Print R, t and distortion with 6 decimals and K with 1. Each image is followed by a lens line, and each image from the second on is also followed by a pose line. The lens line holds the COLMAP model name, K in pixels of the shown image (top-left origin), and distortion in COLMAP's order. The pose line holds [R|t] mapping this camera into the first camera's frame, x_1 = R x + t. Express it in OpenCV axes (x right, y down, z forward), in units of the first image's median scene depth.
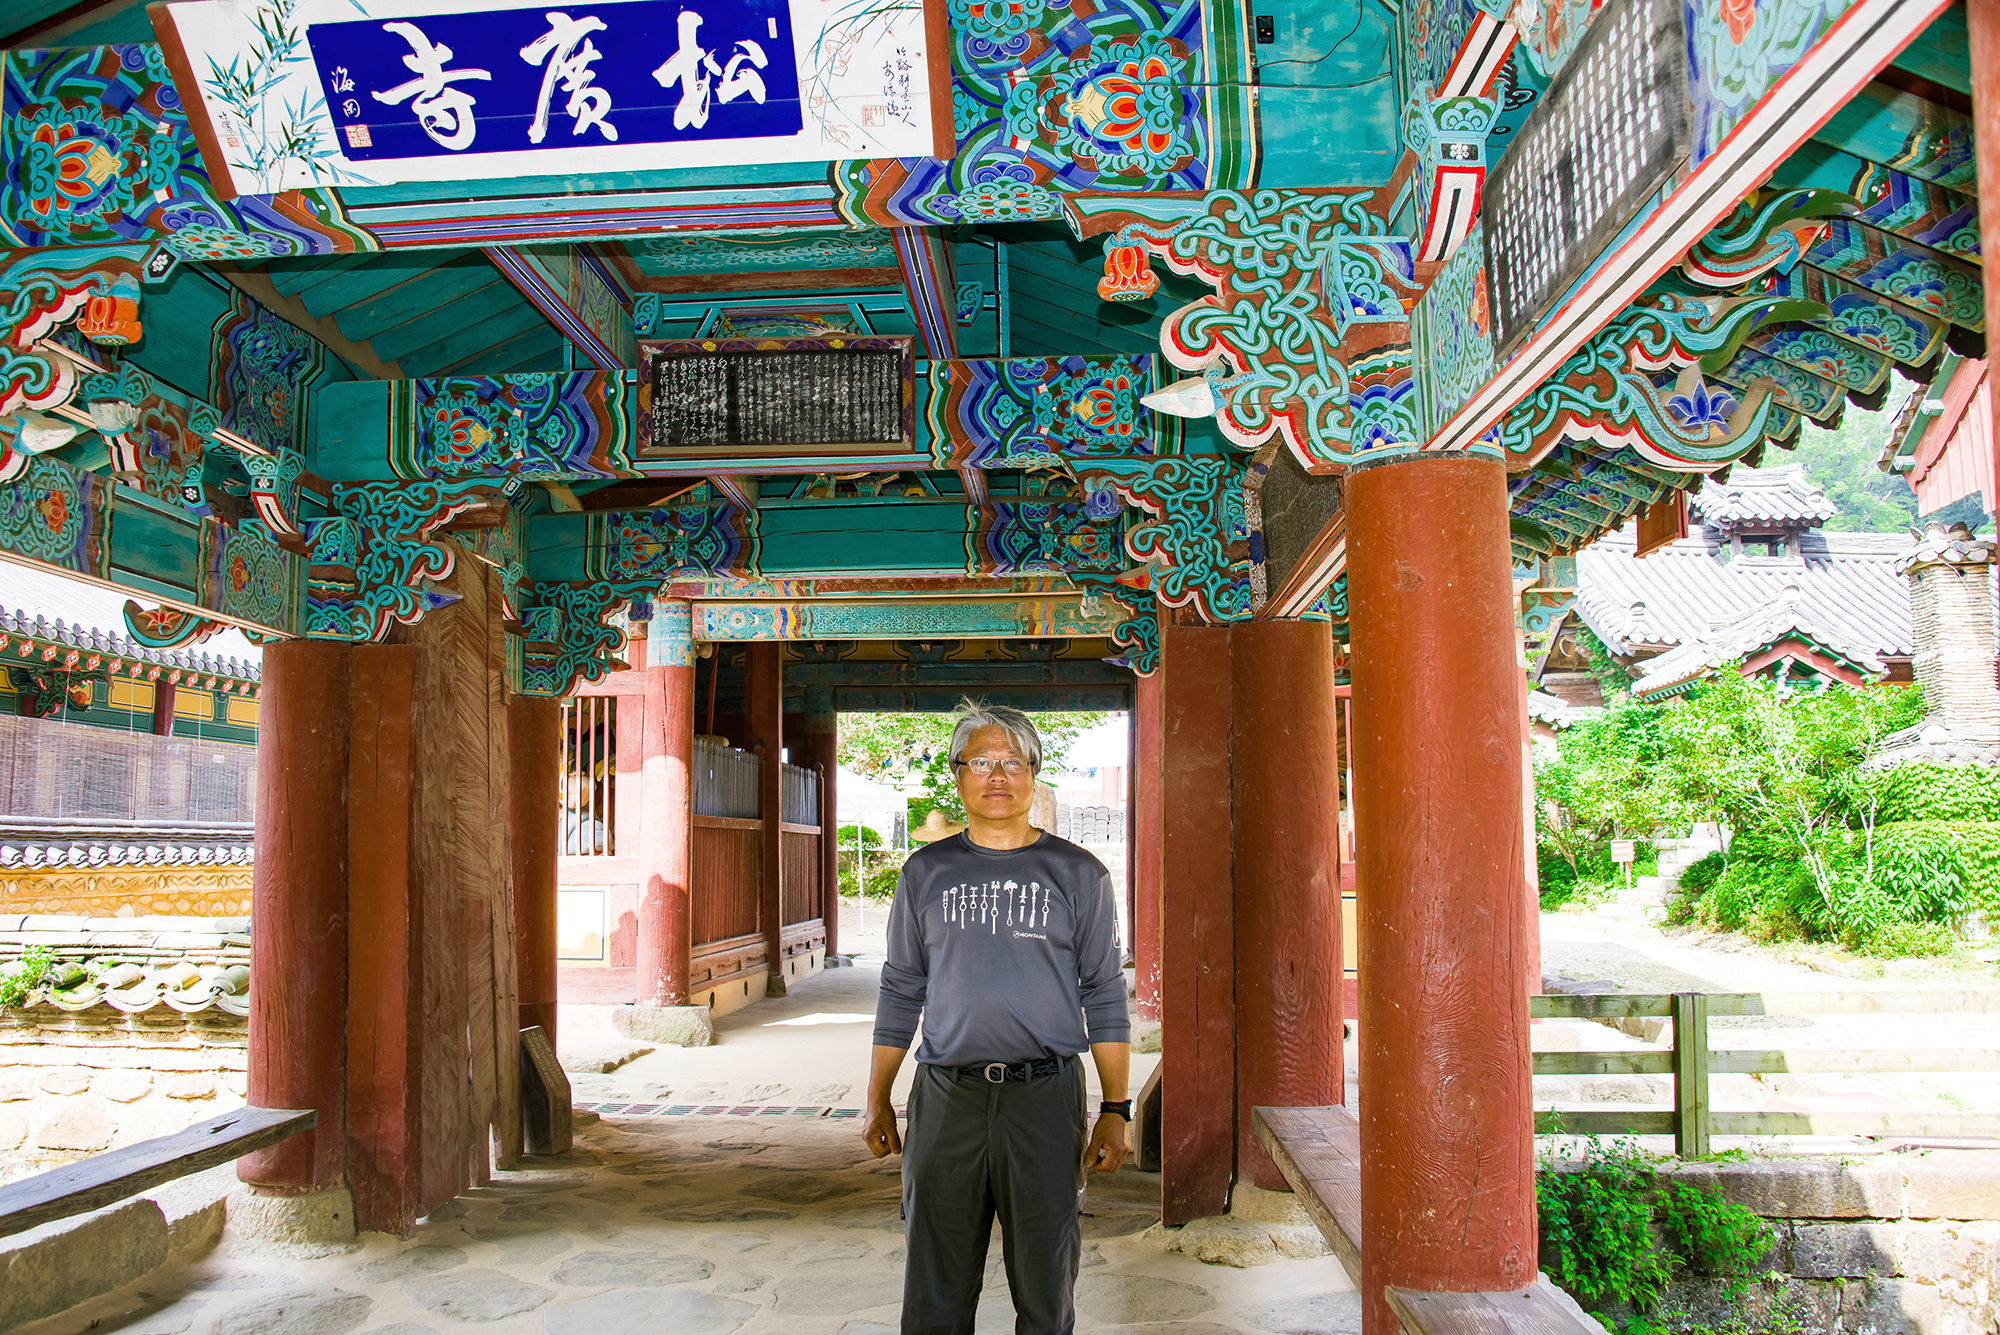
lens RADIAL K [[1620.7, 0, 954.0], [0, 1620.7, 702.4], [0, 0, 1]] dist [-0.127577, 0.084043]
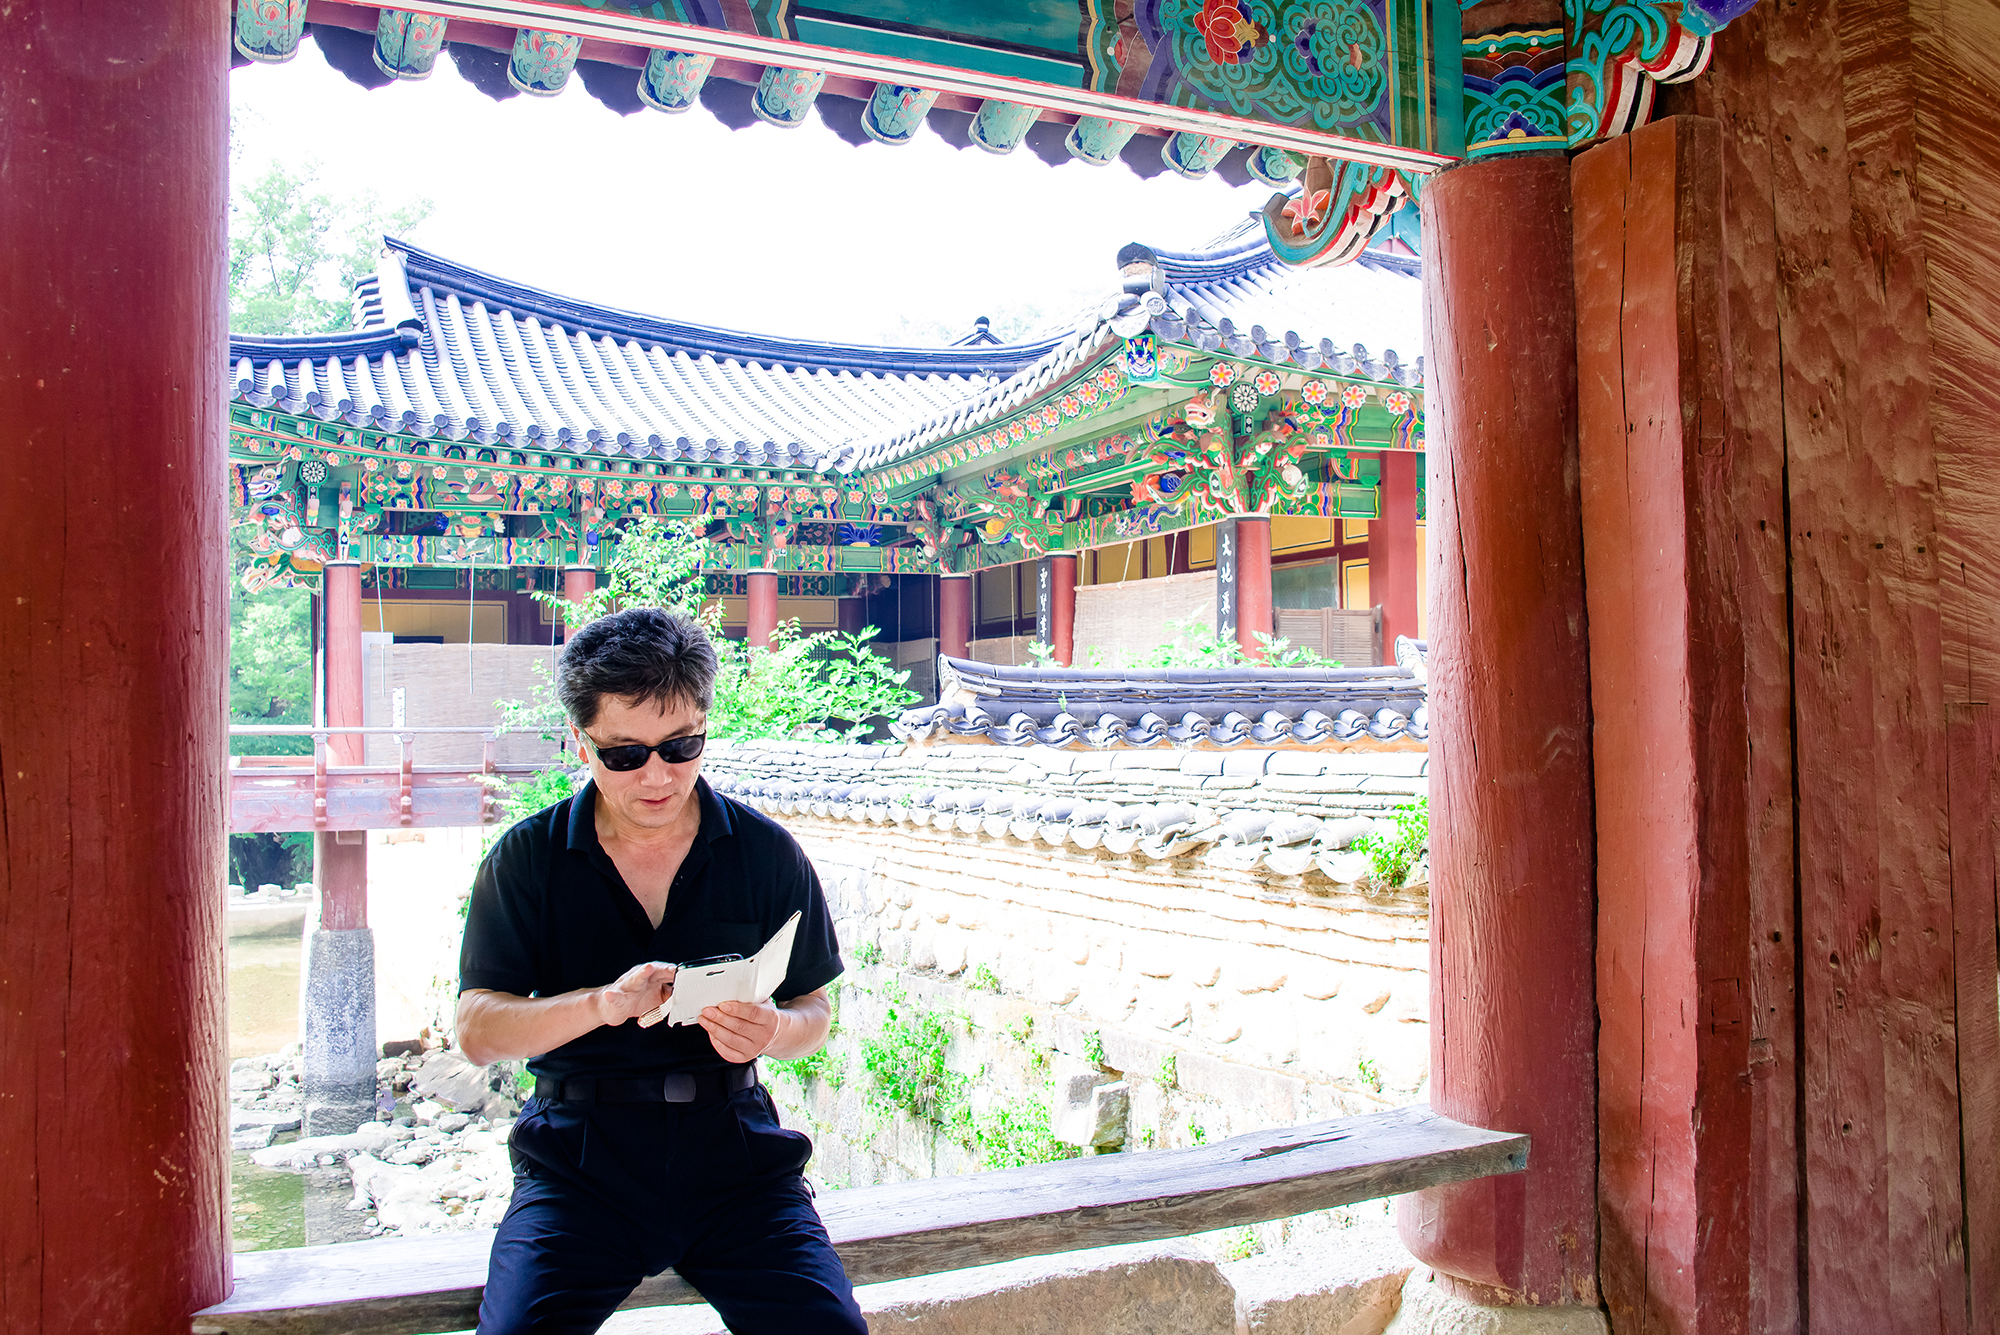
lens RADIAL K [[1784.6, 0, 1000.0], [0, 1784.6, 667.5], [0, 0, 1]] dist [-0.065673, 0.007334]
pose [[0.513831, -0.029574, -0.857382, -0.023490], [0.088457, 0.995905, 0.018660, 0.092208], [0.853319, -0.085430, 0.514343, 0.596156]]
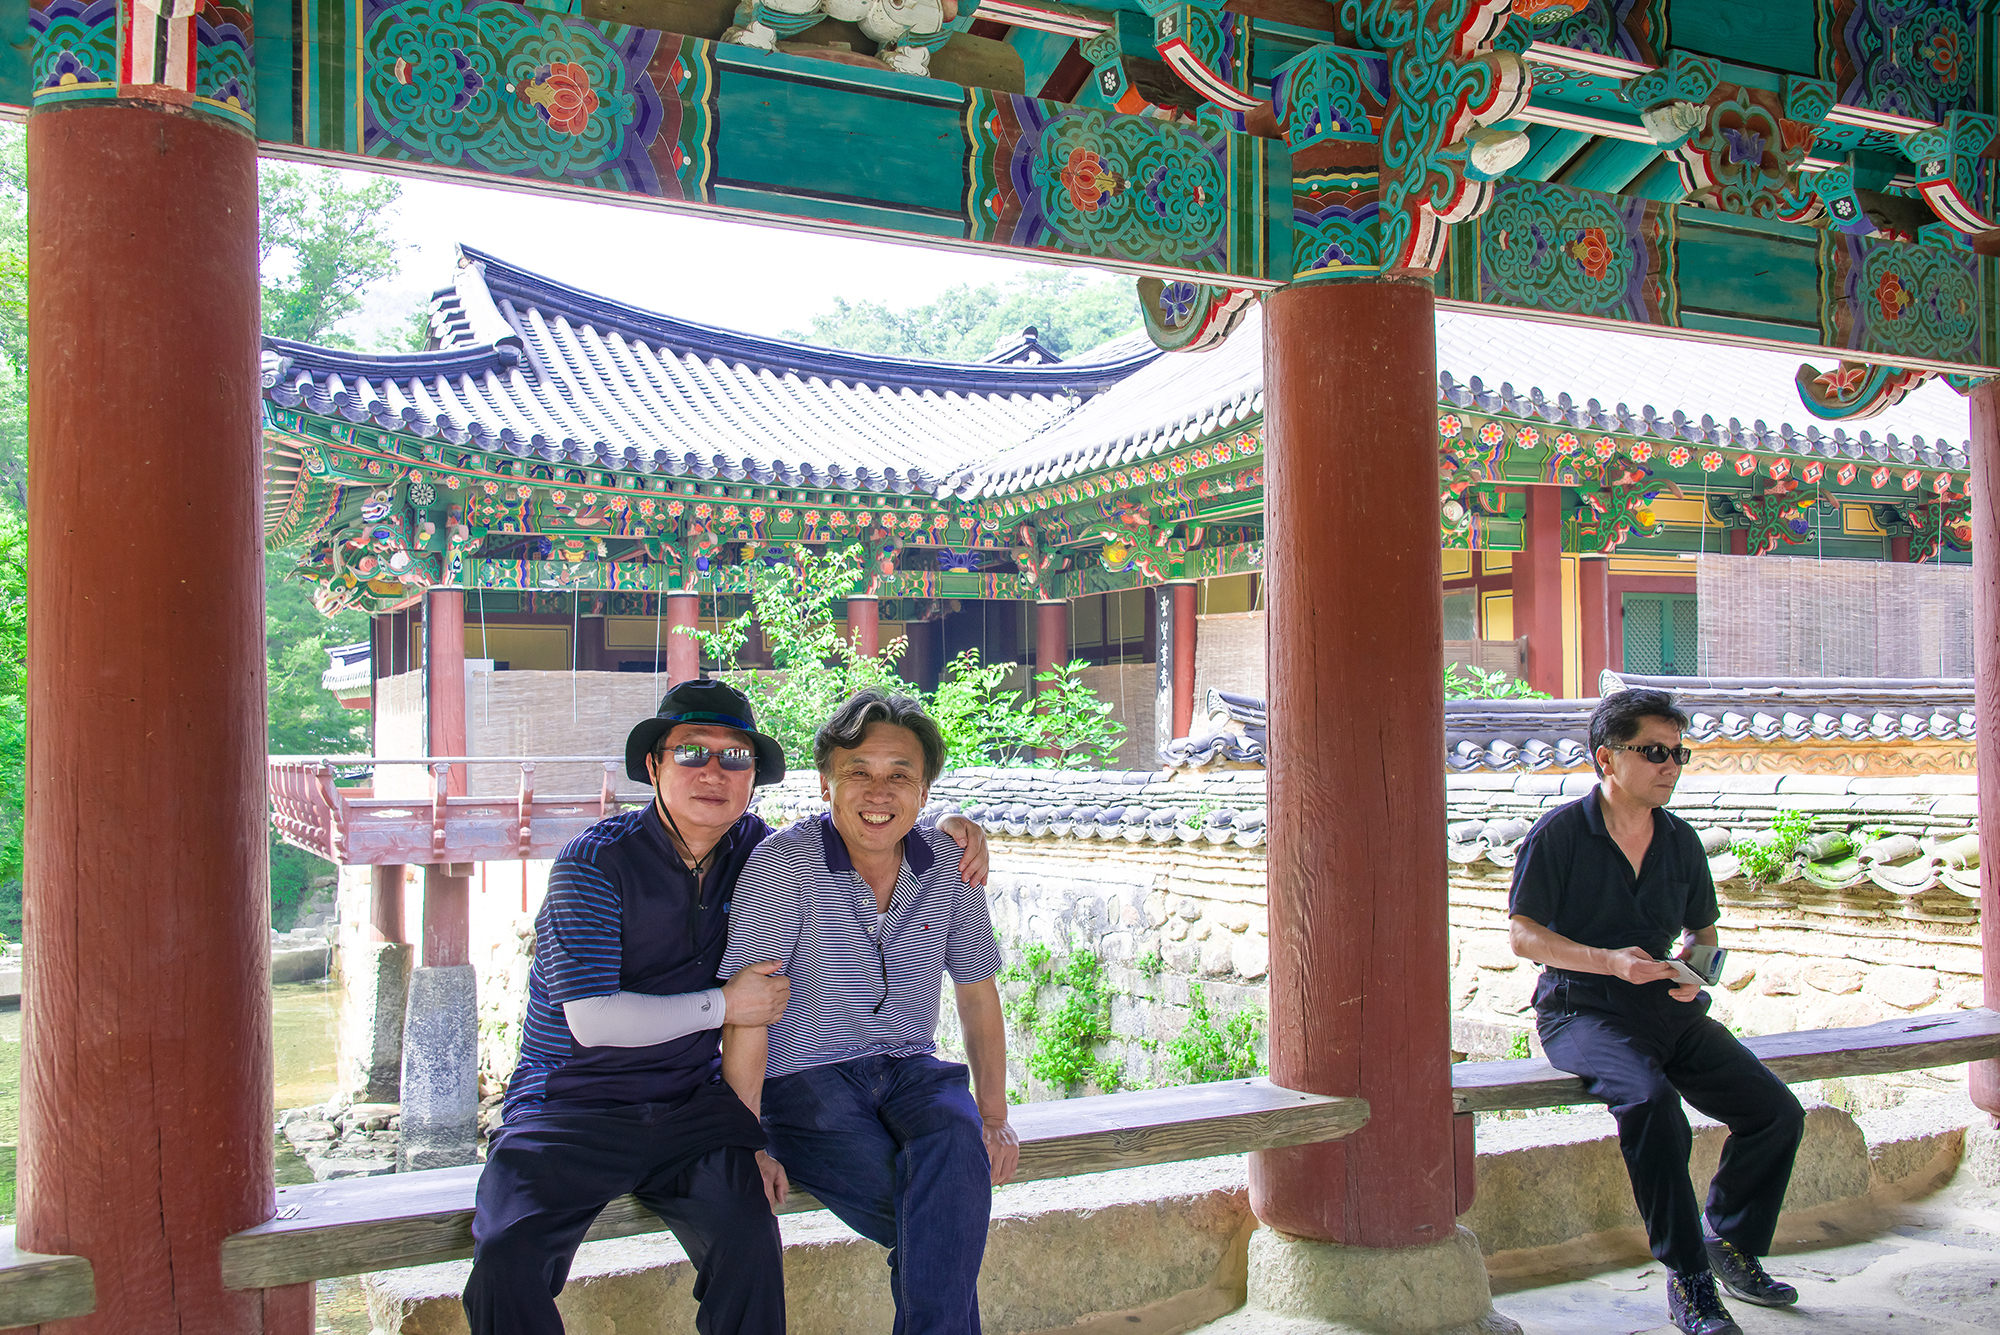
lens RADIAL K [[2005.3, 0, 1000.0], [0, 2005.3, 667.5], [0, 0, 1]] dist [-0.013776, 0.220996]
pose [[0.548336, -0.038696, -0.835362, 0.104979], [0.085992, 0.996243, 0.010298, 0.045116], [0.831825, -0.077481, 0.549603, 0.096180]]
